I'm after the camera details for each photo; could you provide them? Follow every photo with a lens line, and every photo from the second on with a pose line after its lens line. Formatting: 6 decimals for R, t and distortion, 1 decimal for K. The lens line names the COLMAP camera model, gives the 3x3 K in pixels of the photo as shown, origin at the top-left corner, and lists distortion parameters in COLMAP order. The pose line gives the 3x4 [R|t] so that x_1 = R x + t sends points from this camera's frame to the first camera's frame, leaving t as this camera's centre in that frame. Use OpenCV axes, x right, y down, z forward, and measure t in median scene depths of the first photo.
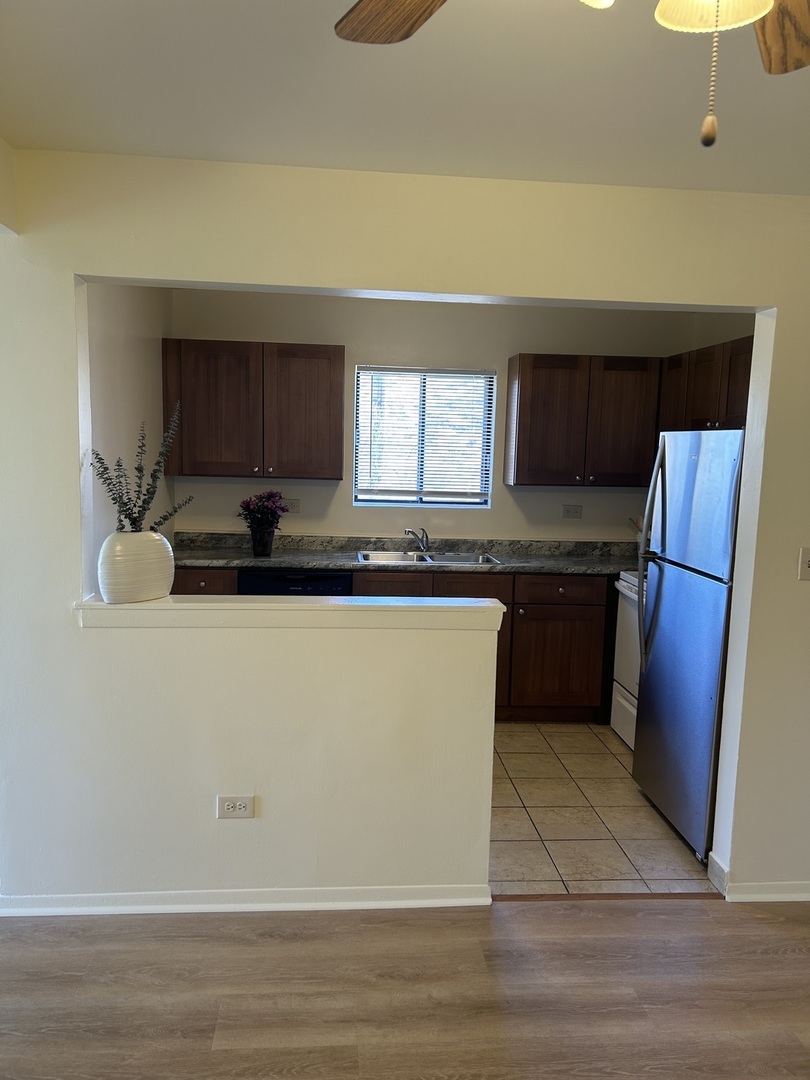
lens RADIAL K [[825.1, 0, 411.5], [0, 825.1, 546.1], [0, 0, 1]] dist [0.099521, -0.099525]
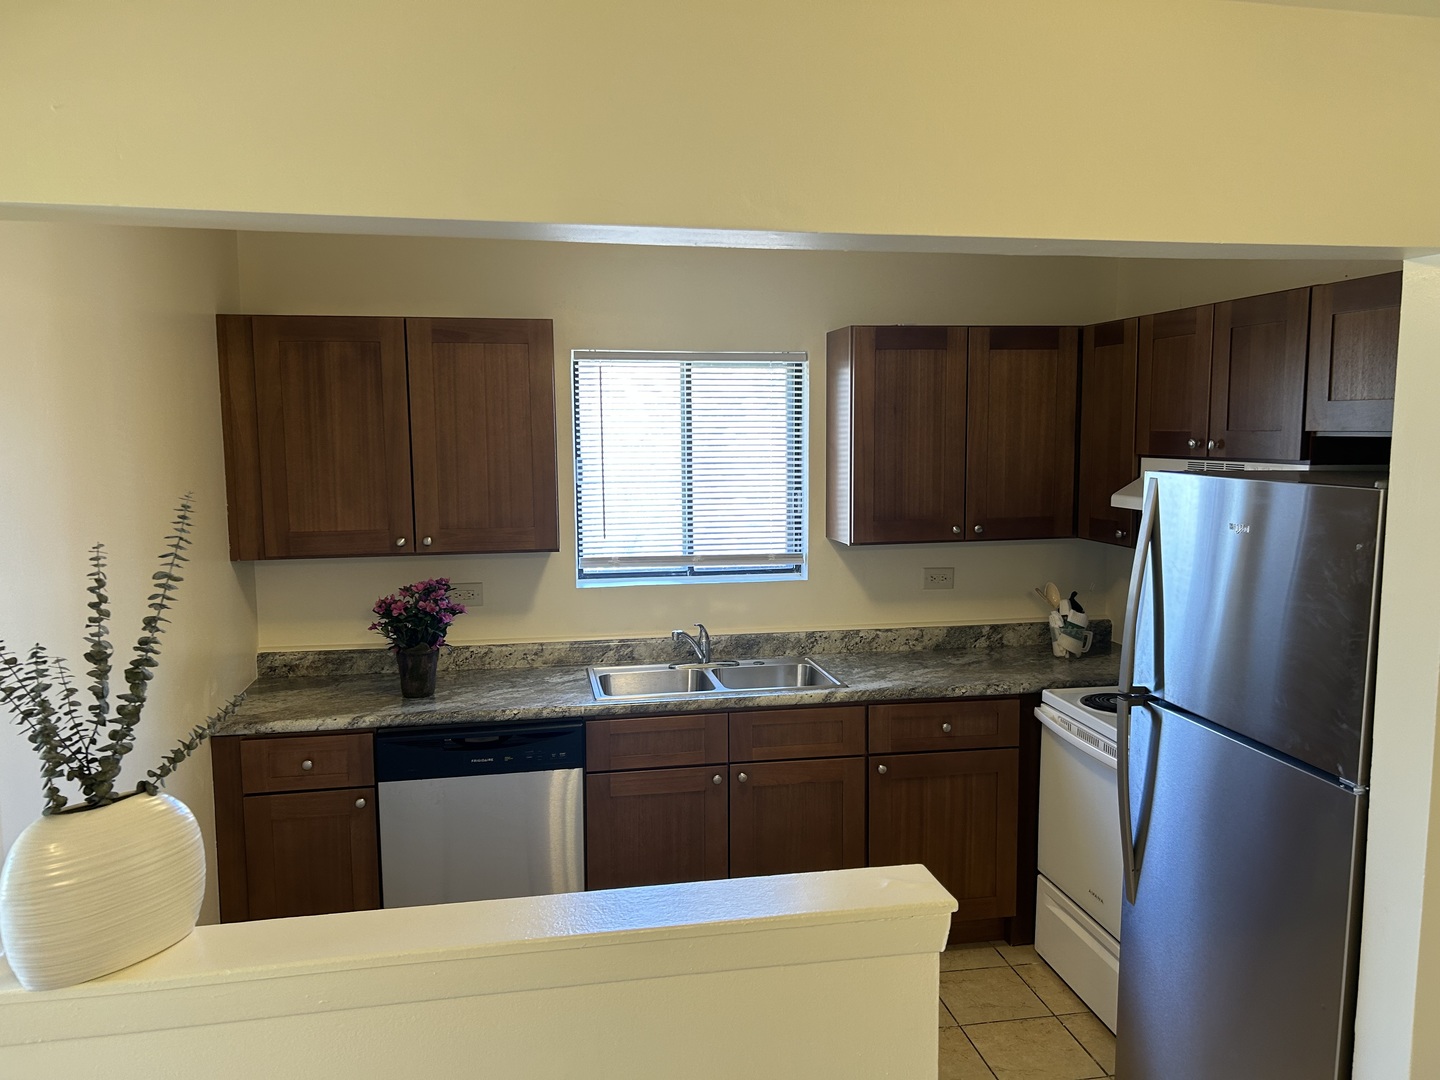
lens RADIAL K [[1100.1, 0, 746.6], [0, 1100.1, 536.3], [0, 0, 1]] dist [0.099521, -0.099525]
pose [[0.993480, -0.045055, 0.104730, -0.033393], [0.046963, 0.998771, -0.015815, -0.071868], [-0.103888, 0.020630, 0.994375, 0.223575]]
